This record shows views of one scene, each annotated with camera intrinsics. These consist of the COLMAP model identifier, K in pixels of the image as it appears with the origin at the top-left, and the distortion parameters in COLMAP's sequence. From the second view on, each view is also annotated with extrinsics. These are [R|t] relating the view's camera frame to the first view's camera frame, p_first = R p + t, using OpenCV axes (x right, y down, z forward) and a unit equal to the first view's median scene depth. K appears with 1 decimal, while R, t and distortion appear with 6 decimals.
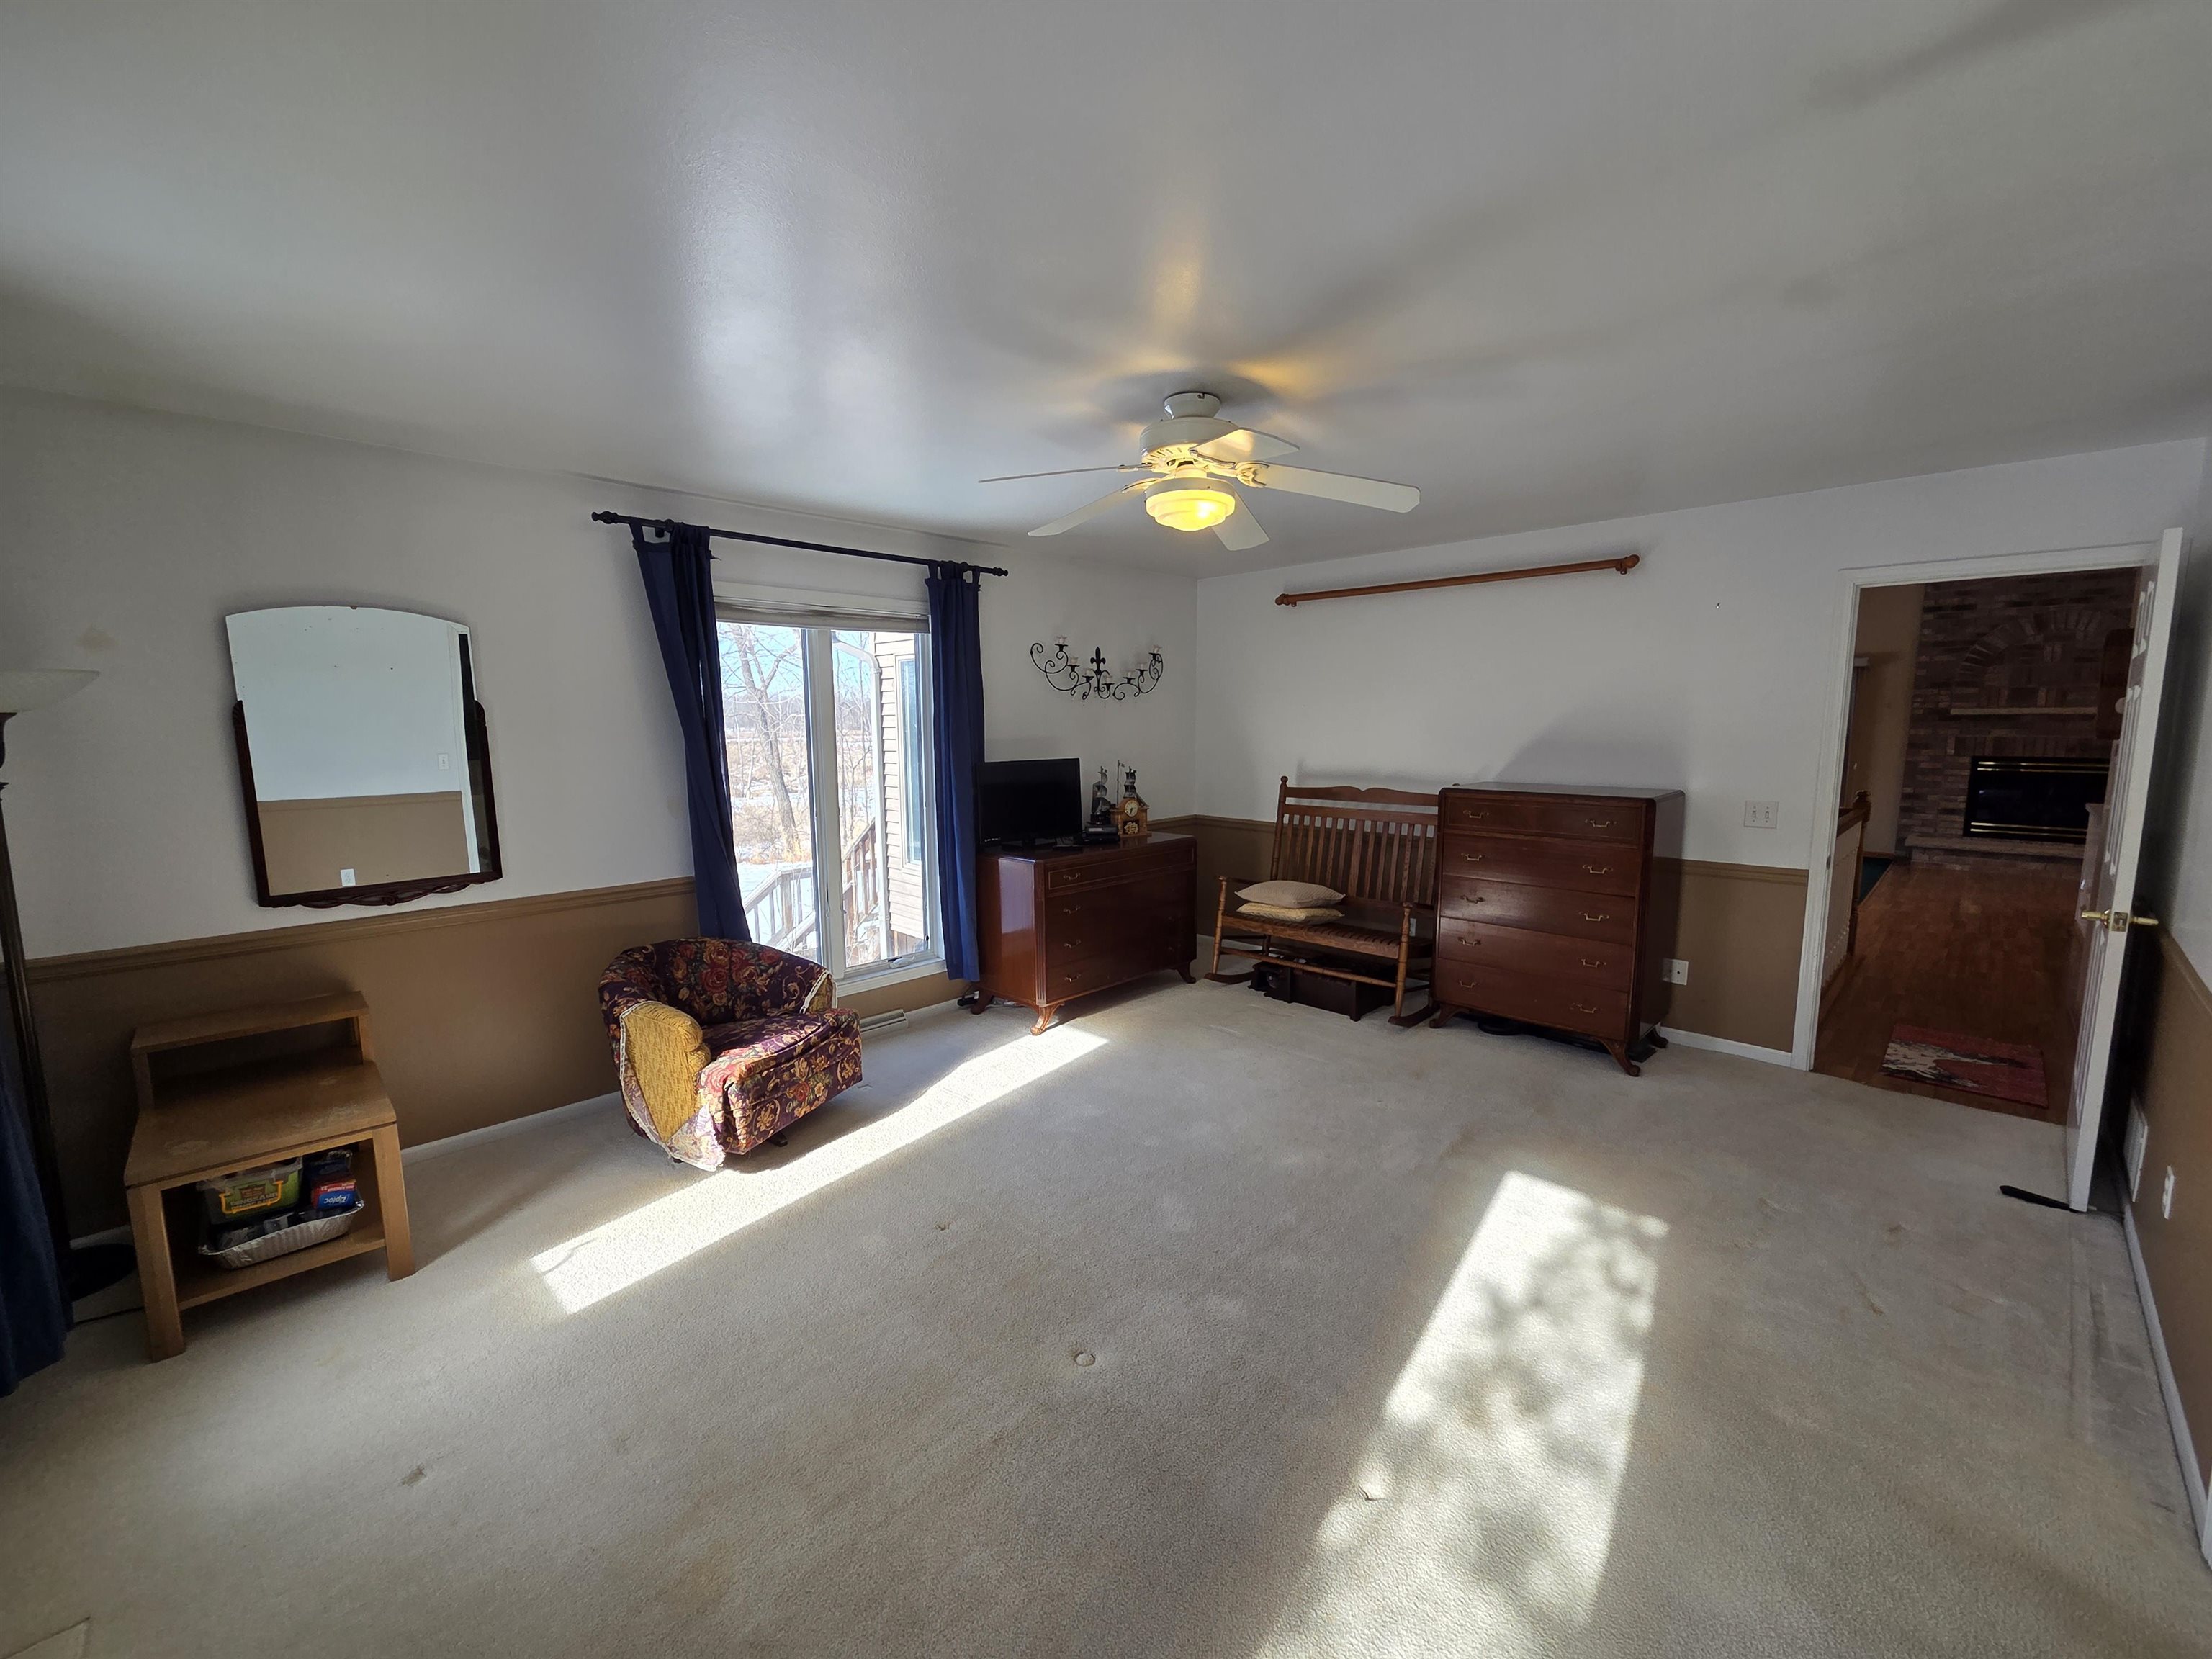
lens RADIAL K [[904.2, 0, 1106.2], [0, 904.2, 845.4], [0, 0, 1]] dist [-0.000030, -0.000380]
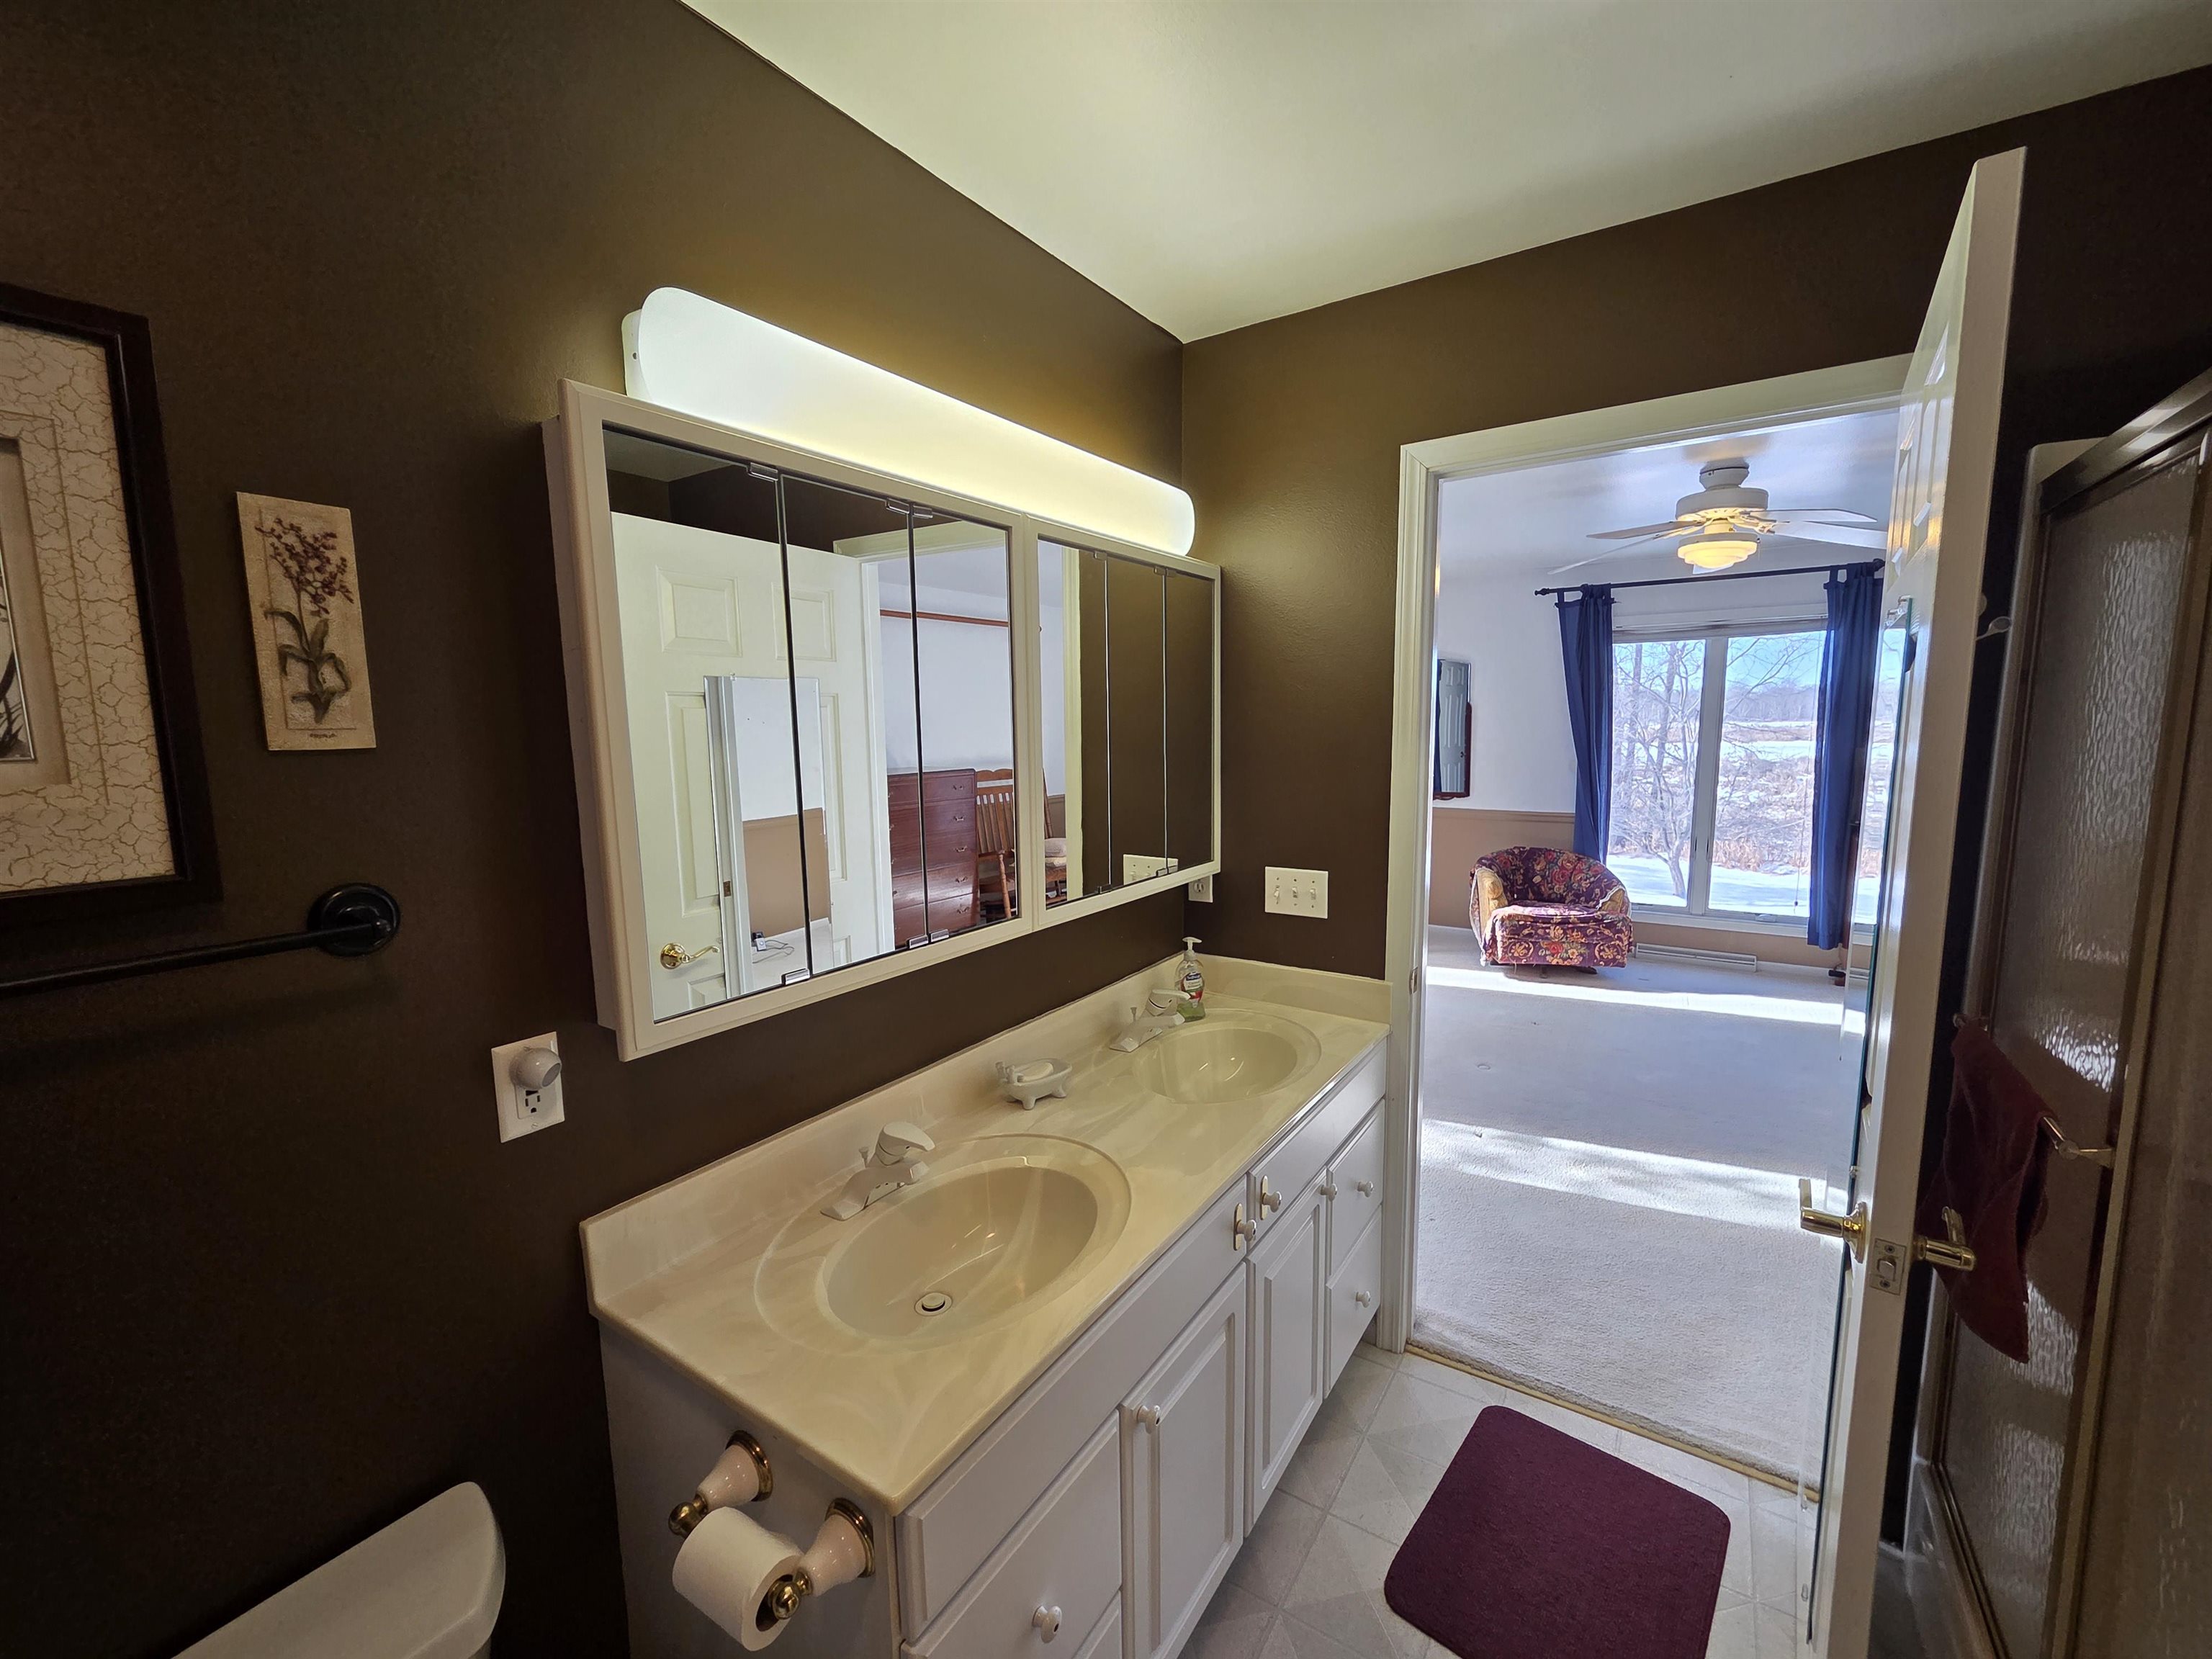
lens RADIAL K [[909.0, 0, 1114.3], [0, 909.0, 837.7], [0, 0, 1]] dist [0.000334, -0.000235]
pose [[0.201478, 0.129844, -0.970849, 0.964681], [-0.122341, 0.986749, 0.106581, 0.008761], [0.971823, 0.097301, 0.214694, -0.098237]]
